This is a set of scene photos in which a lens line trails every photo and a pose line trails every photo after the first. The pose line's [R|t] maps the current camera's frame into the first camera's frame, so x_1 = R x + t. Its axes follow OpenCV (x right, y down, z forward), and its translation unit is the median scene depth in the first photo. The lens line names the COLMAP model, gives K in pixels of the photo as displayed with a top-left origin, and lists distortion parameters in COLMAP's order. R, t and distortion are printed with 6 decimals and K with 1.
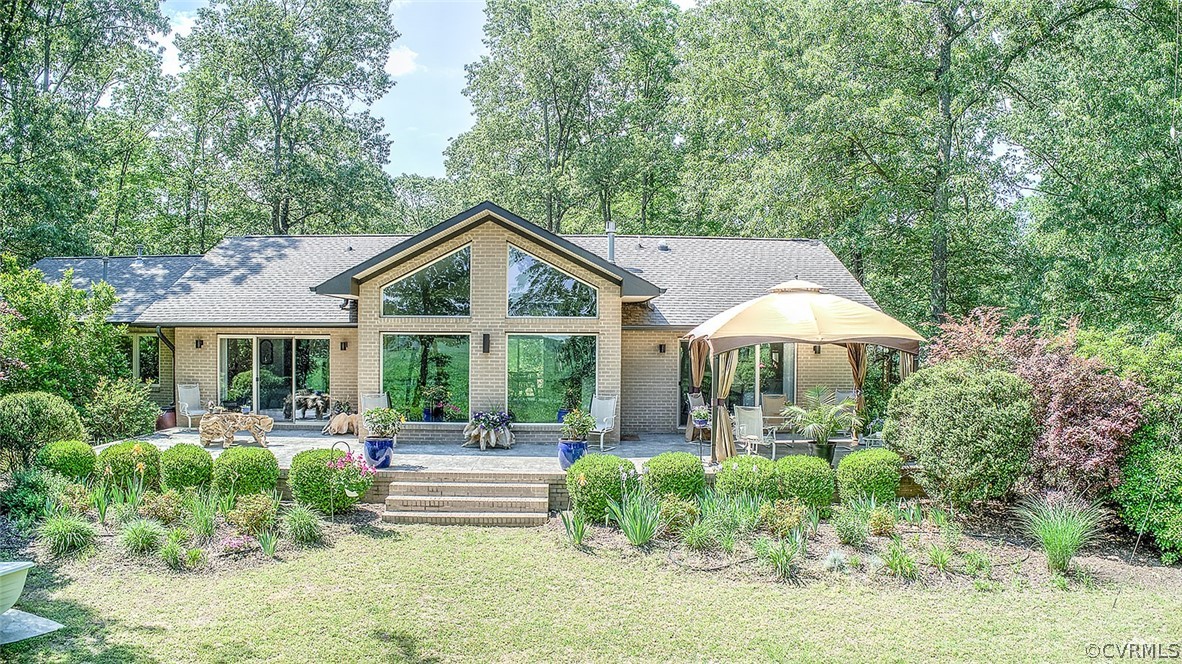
lens RADIAL K [[770.2, 0, 591.0], [0, 770.2, 332.0], [0, 0, 1]] dist [-0.229658, 0.049357]
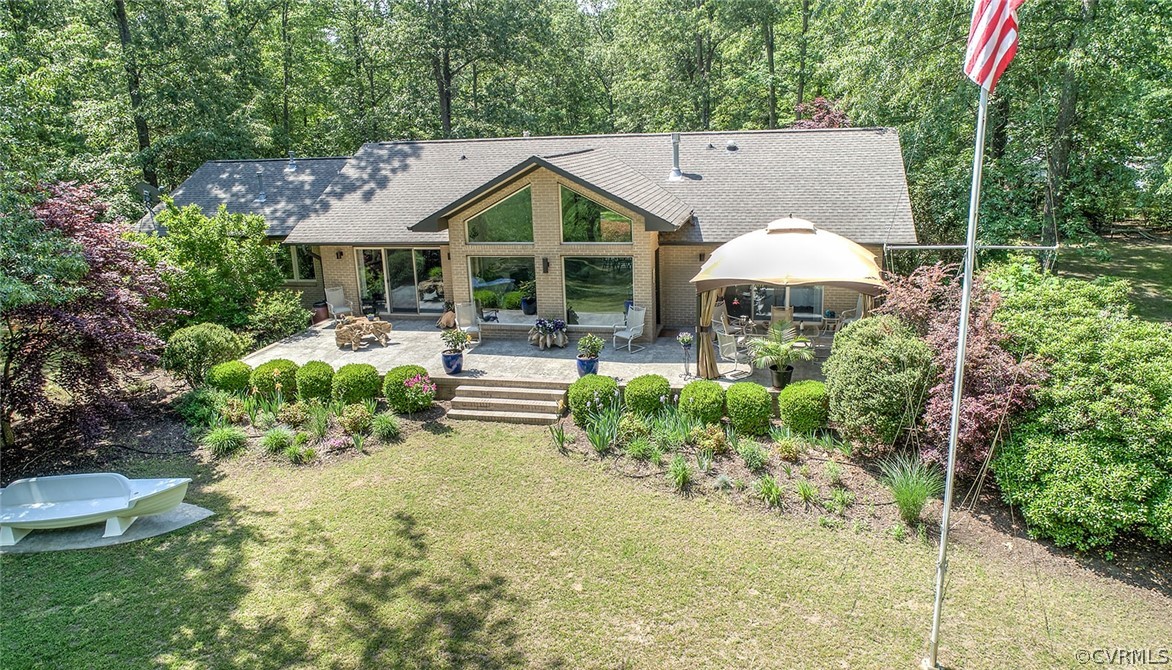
lens RADIAL K [[797.8, 0, 599.8], [0, 797.8, 341.8], [0, 0, 1]] dist [-0.064371, 0.070977]
pose [[0.961252, 0.032119, -0.273794, 0.410227], [0.047028, 0.959525, 0.277670, -0.292641], [0.271630, -0.279787, 0.920835, -0.288982]]
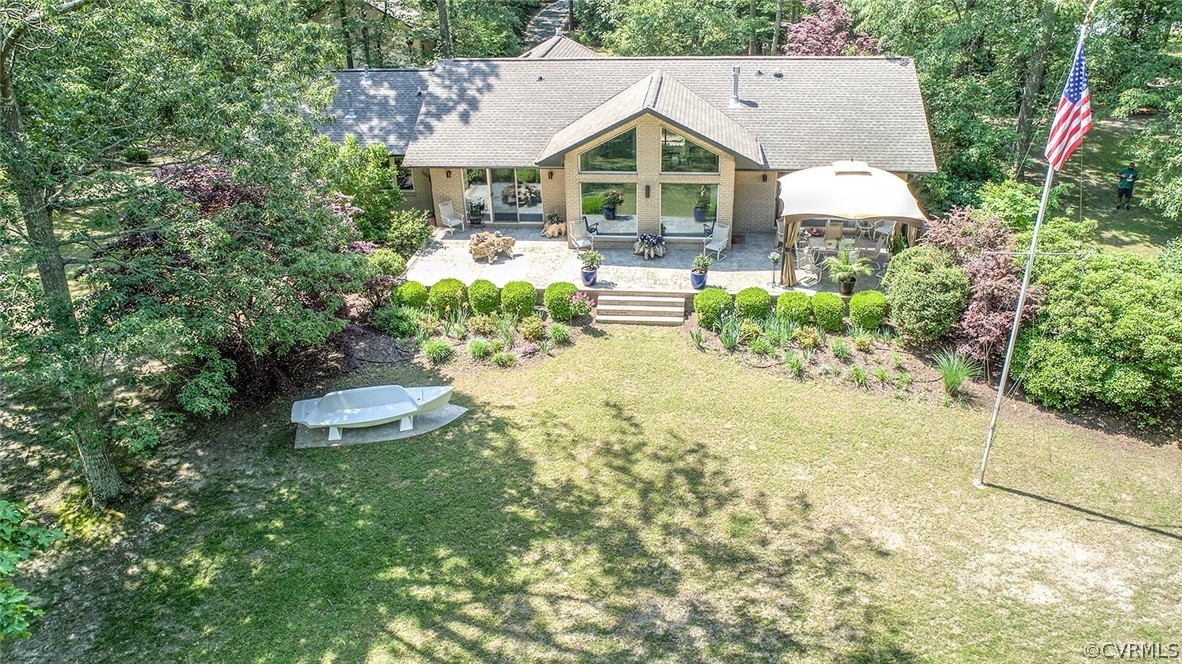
lens RADIAL K [[834.4, 0, 591.0], [0, 834.4, 332.0], [0, 0, 1]] dist [-0.055696, 0.061115]
pose [[0.984835, 0.045854, -0.167327, 0.063069], [0.038926, 0.881456, 0.470660, -0.704001], [0.169073, -0.470035, 0.866303, -0.829308]]
